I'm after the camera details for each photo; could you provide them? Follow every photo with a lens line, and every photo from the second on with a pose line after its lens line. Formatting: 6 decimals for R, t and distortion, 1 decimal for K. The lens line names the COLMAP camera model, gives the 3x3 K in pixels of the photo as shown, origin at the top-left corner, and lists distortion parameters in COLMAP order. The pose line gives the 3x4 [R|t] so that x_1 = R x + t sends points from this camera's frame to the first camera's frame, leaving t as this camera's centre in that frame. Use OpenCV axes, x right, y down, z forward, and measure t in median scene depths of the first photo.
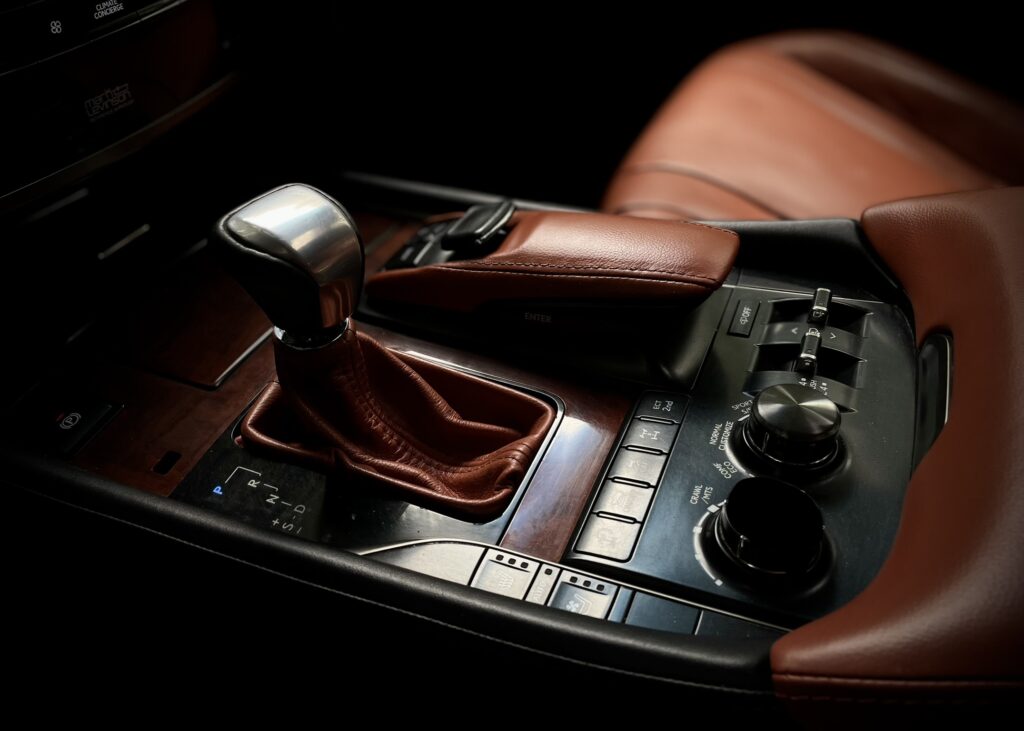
lens RADIAL K [[812.9, 0, 512.0], [0, 812.9, 365.5], [0, 0, 1]] dist [-0.000979, -0.012222]
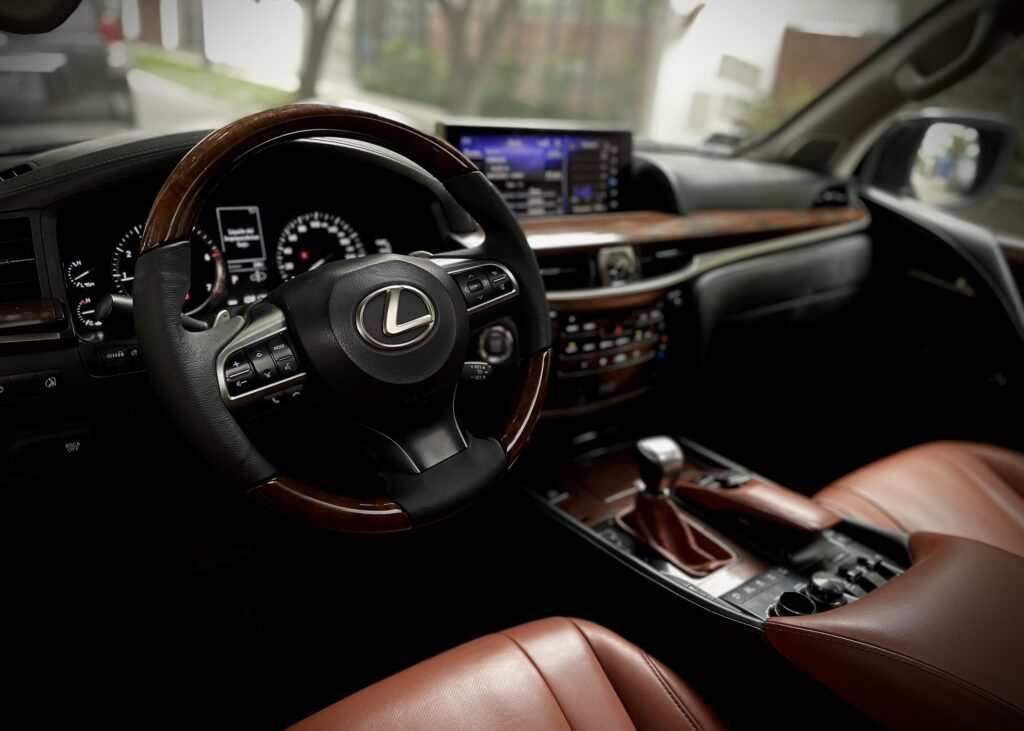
lens RADIAL K [[812.9, 0, 512.0], [0, 812.9, 365.5], [0, 0, 1]] dist [-0.000979, -0.012222]
pose [[0.881009, 0.271042, -0.387762, 0.244354], [-0.377359, 0.896943, -0.230420, 0.344093], [0.285347, 0.349328, 0.892495, -1.504168]]
